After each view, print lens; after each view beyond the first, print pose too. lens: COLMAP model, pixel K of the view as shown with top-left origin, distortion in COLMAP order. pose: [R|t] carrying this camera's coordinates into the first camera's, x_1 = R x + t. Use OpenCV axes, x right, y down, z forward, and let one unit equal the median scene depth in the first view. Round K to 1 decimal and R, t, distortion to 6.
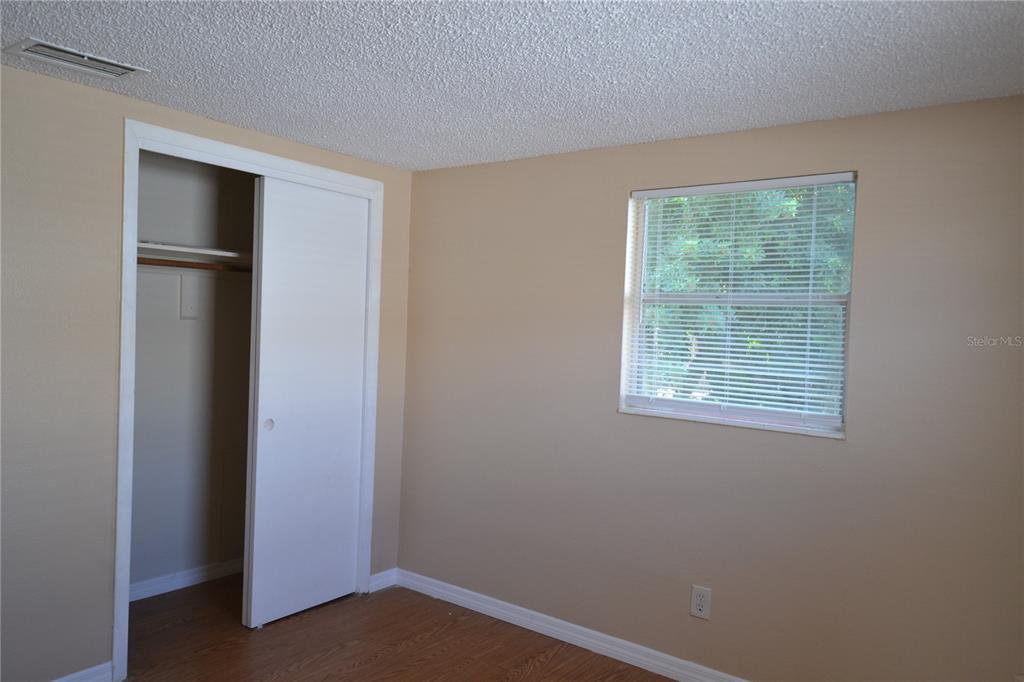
lens RADIAL K [[738.1, 0, 509.7], [0, 738.1, 336.0], [0, 0, 1]] dist [0.057382, -0.066386]
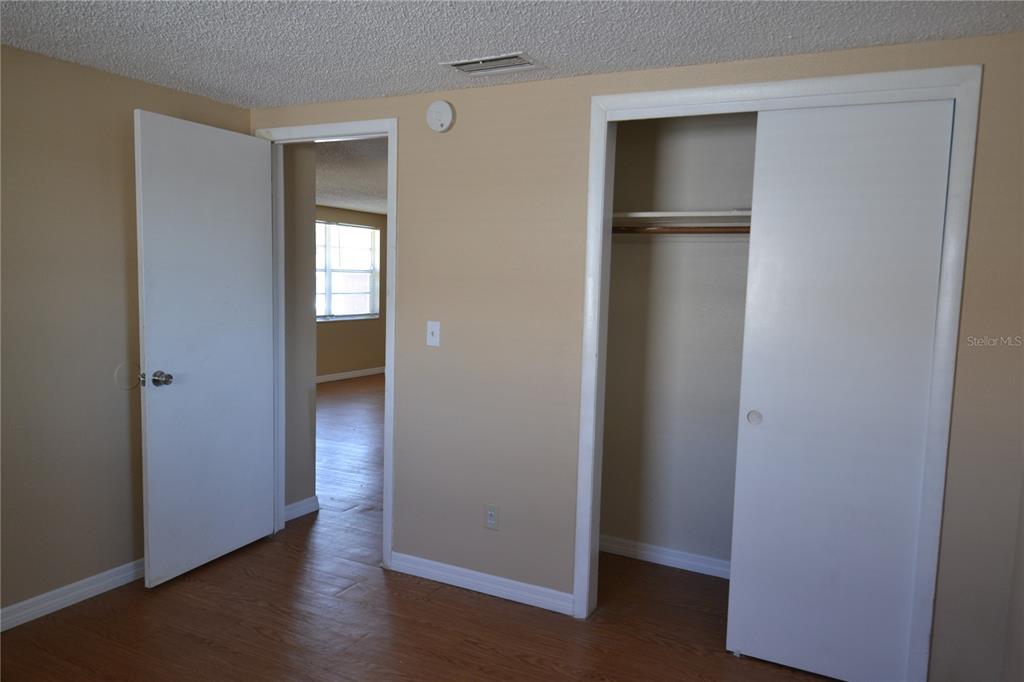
lens RADIAL K [[738.1, 0, 509.7], [0, 738.1, 336.0], [0, 0, 1]] dist [0.057382, -0.066386]
pose [[0.161323, 0.063426, -0.984861, 0.498255], [-0.039432, 0.997550, 0.057784, -0.008600], [0.986114, 0.029513, 0.163429, 0.692612]]
